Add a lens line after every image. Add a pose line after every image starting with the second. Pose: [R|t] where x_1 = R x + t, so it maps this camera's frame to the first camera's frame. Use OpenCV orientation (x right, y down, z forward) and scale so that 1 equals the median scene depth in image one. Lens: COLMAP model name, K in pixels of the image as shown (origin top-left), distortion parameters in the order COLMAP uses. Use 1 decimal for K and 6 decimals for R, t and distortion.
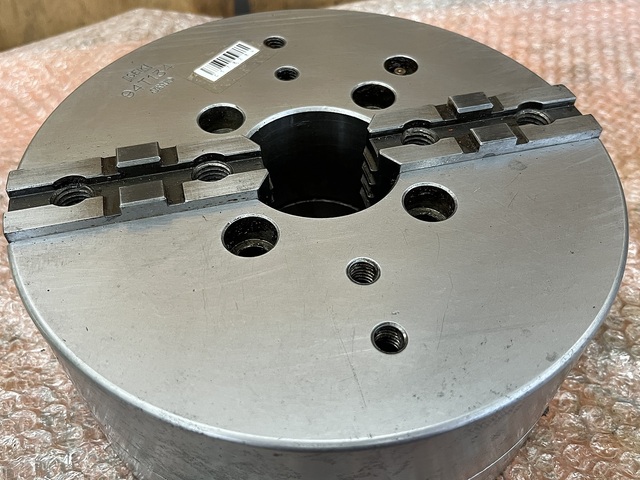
lens RADIAL K [[626.4, 0, 322.9], [0, 626.4, 239.5], [0, 0, 1]] dist [0.000915, 0.000000]
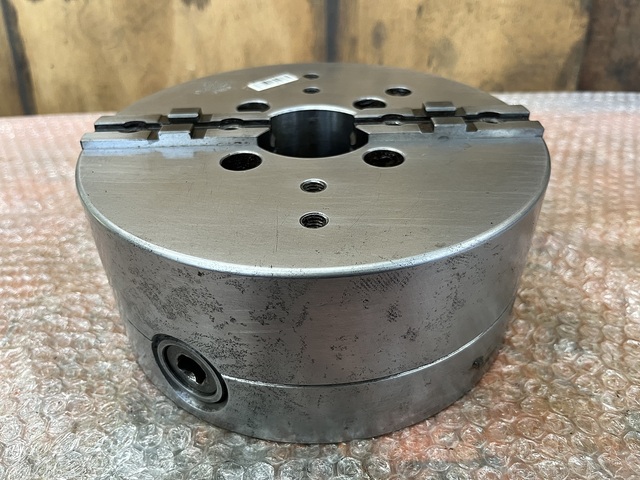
lens RADIAL K [[522.9, 0, 315.5], [0, 522.9, 240.1], [0, 0, 1]] dist [0.003376, -0.041339]
pose [[0.968393, 0.113224, -0.222250, 0.256824], [-0.162043, 0.962971, -0.215474, 0.311690], [0.189624, 0.244677, 0.950882, 0.004069]]
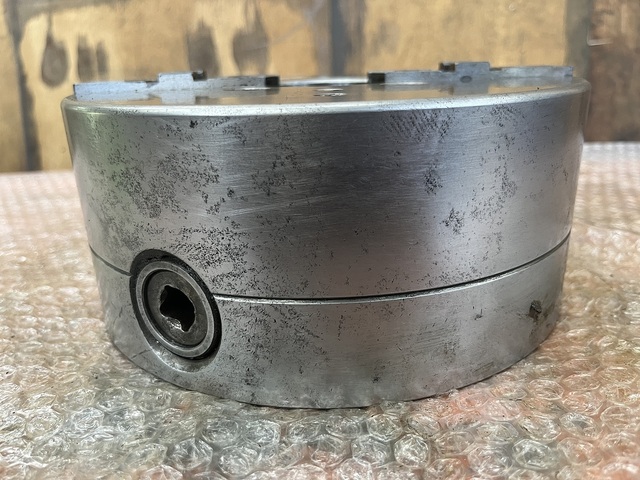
lens RADIAL K [[522.9, 0, 323.9], [0, 522.9, 246.6], [0, 0, 1]] dist [0.003376, -0.041339]
pose [[0.970197, 0.033867, -0.239939, 0.236958], [-0.148167, 0.866422, -0.476822, 0.601225], [0.191740, 0.498162, 0.845618, 0.267431]]
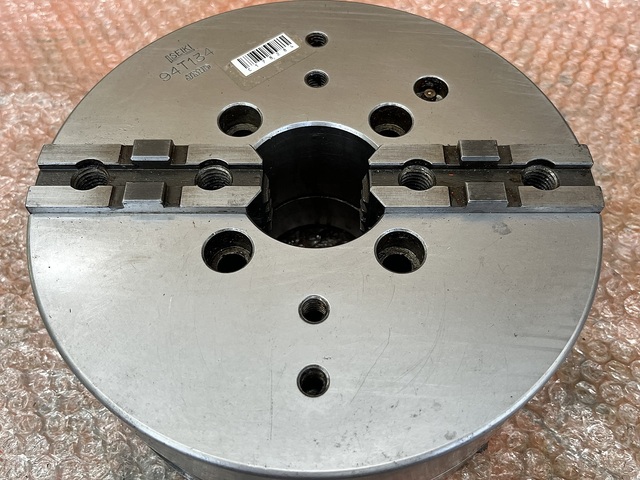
lens RADIAL K [[626.4, 0, 322.3], [0, 626.4, 240.7], [0, 0, 1]] dist [0.000915, 0.000000]
pose [[0.965432, 0.215113, -0.147197, 0.171410], [-0.186007, 0.964184, 0.189078, -0.220596], [0.182598, -0.155162, 0.970867, -0.035358]]
